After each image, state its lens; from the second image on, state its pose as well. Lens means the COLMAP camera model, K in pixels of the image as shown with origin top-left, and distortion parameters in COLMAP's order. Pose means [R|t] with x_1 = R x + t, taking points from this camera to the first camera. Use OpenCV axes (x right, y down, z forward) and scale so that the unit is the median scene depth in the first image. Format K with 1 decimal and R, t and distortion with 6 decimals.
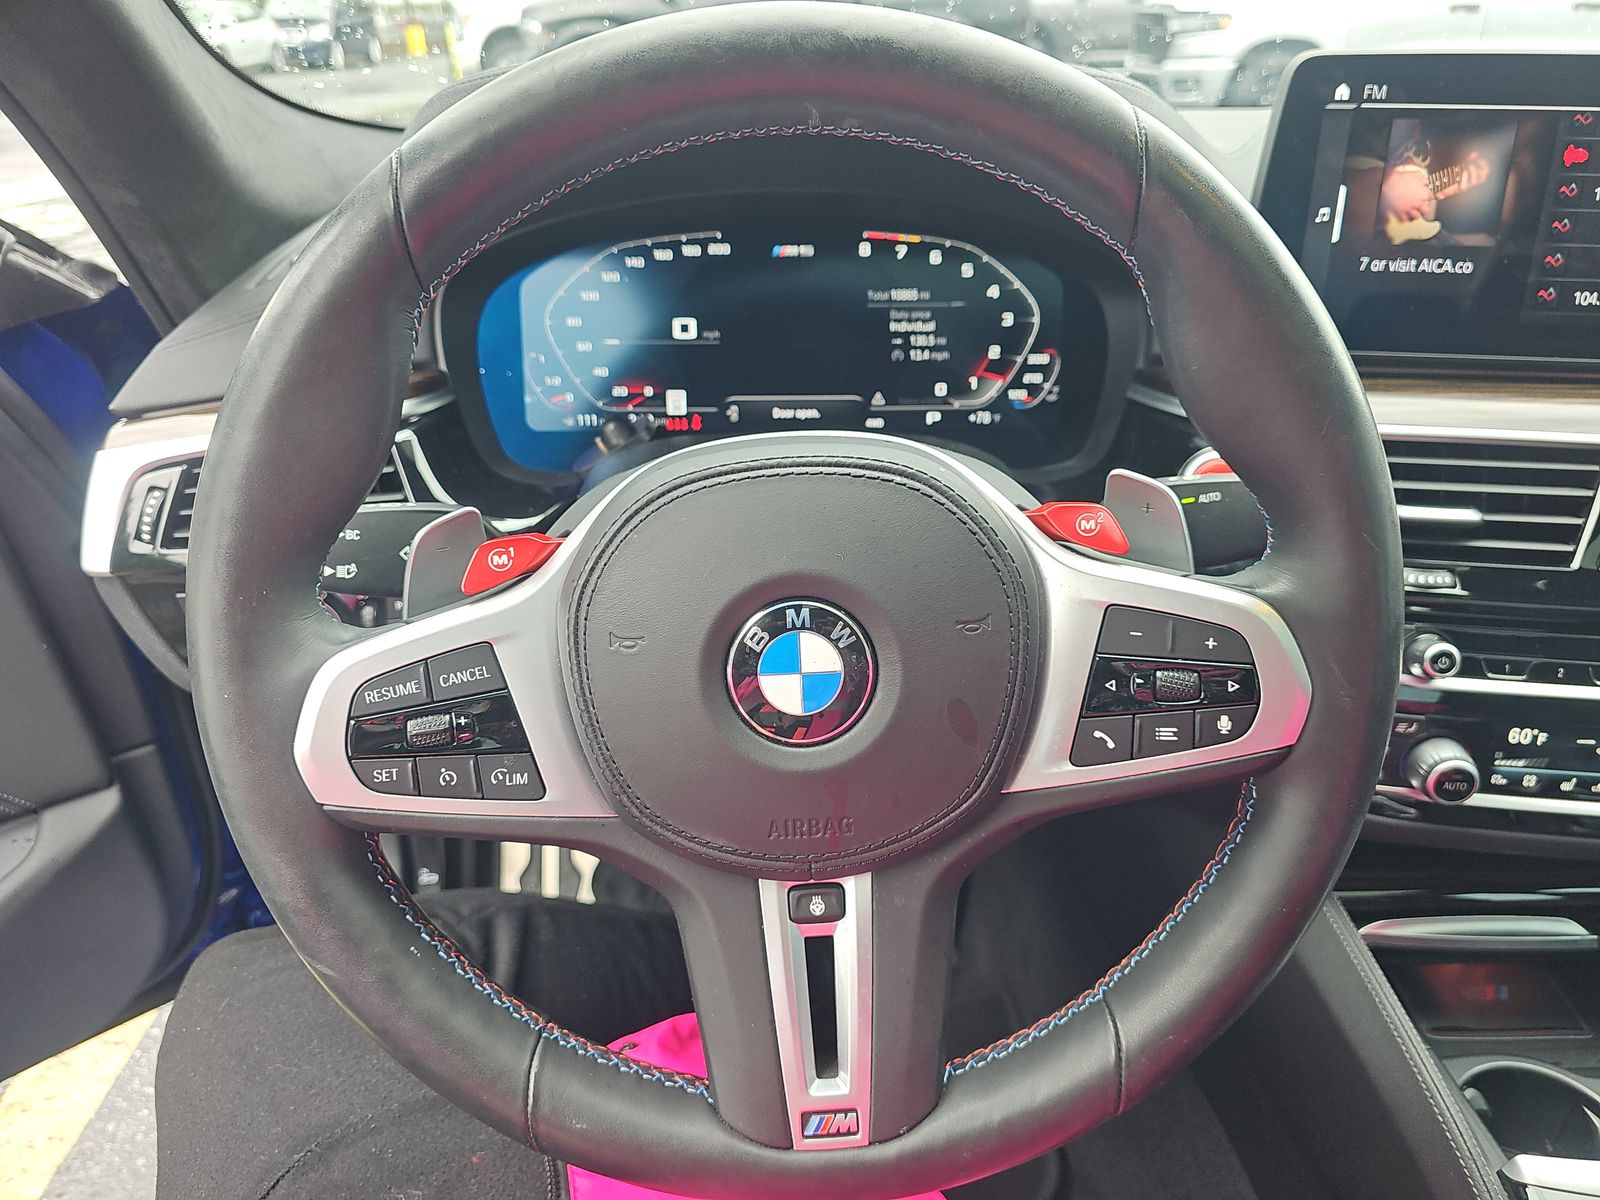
lens RADIAL K [[1127.0, 0, 808.9], [0, 1127.0, 601.9], [0, 0, 1]] dist [0.100950, -0.119669]
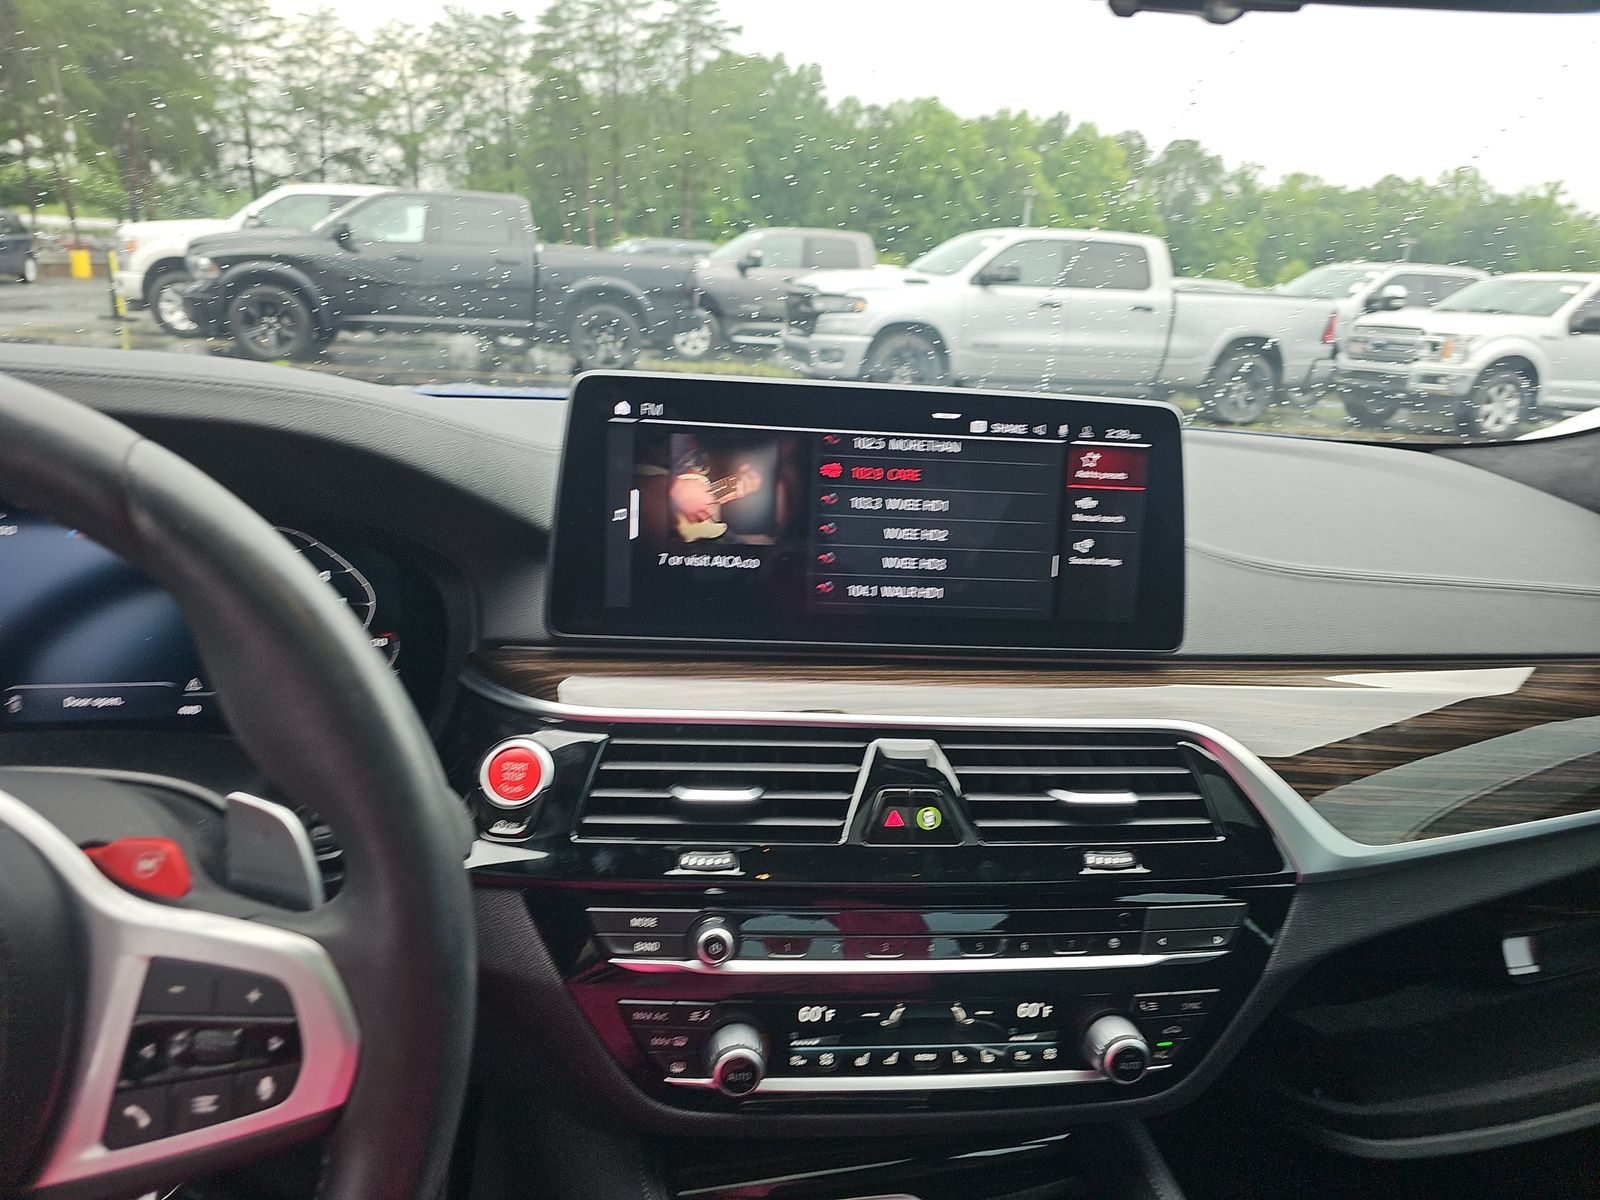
lens RADIAL K [[1127.0, 0, 808.9], [0, 1127.0, 601.9], [0, 0, 1]] dist [0.100950, -0.119669]
pose [[0.969920, -0.002464, 0.243412, 0.330156], [0.049684, 0.980903, -0.188044, -0.045589], [-0.238300, 0.194481, 0.951520, -0.026358]]
